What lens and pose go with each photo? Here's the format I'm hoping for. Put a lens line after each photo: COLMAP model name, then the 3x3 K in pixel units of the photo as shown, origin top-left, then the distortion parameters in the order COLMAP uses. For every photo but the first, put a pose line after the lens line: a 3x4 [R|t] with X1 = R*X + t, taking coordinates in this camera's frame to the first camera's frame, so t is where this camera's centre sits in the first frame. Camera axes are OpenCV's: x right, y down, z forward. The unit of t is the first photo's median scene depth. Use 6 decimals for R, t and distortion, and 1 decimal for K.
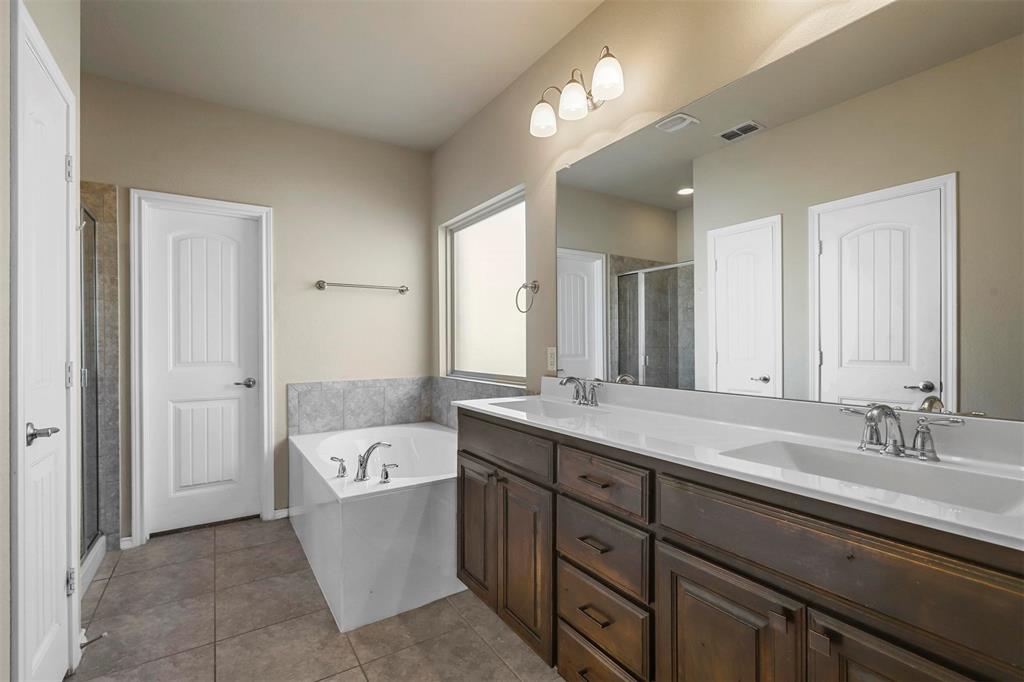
lens RADIAL K [[463.5, 0, 509.1], [0, 463.5, 344.6], [0, 0, 1]] dist [0.002515, 0.000129]
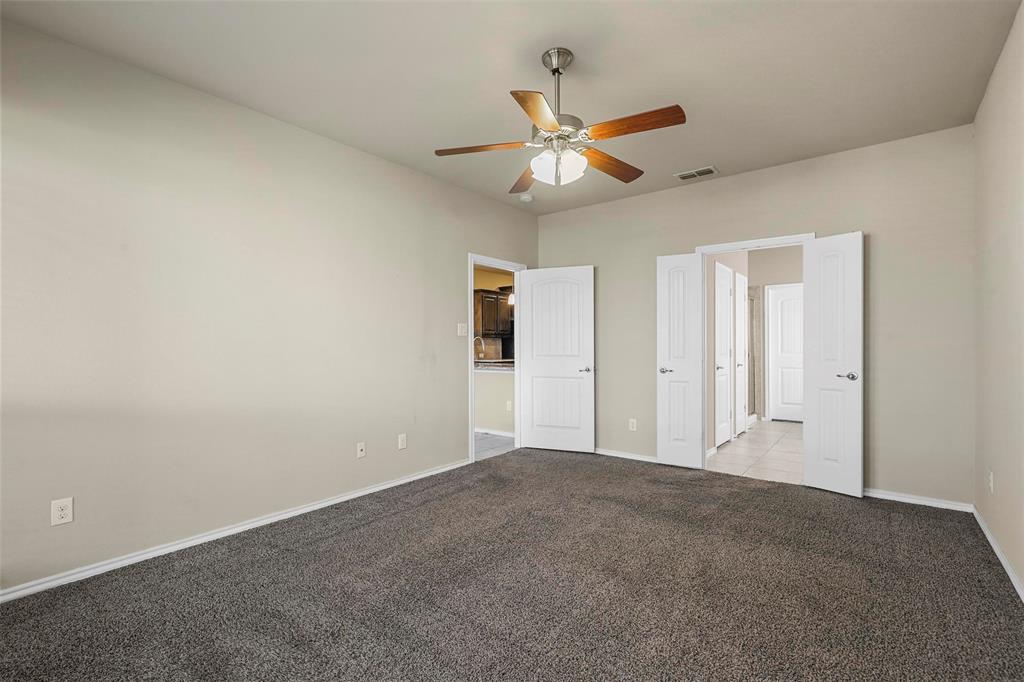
lens RADIAL K [[463.5, 0, 509.1], [0, 463.5, 344.6], [0, 0, 1]] dist [0.002515, 0.000129]
pose [[0.342268, 0.001926, -0.939600, 1.164489], [0.000620, 0.999997, 0.002276, -0.006232], [0.939602, -0.001361, 0.342266, -1.268283]]
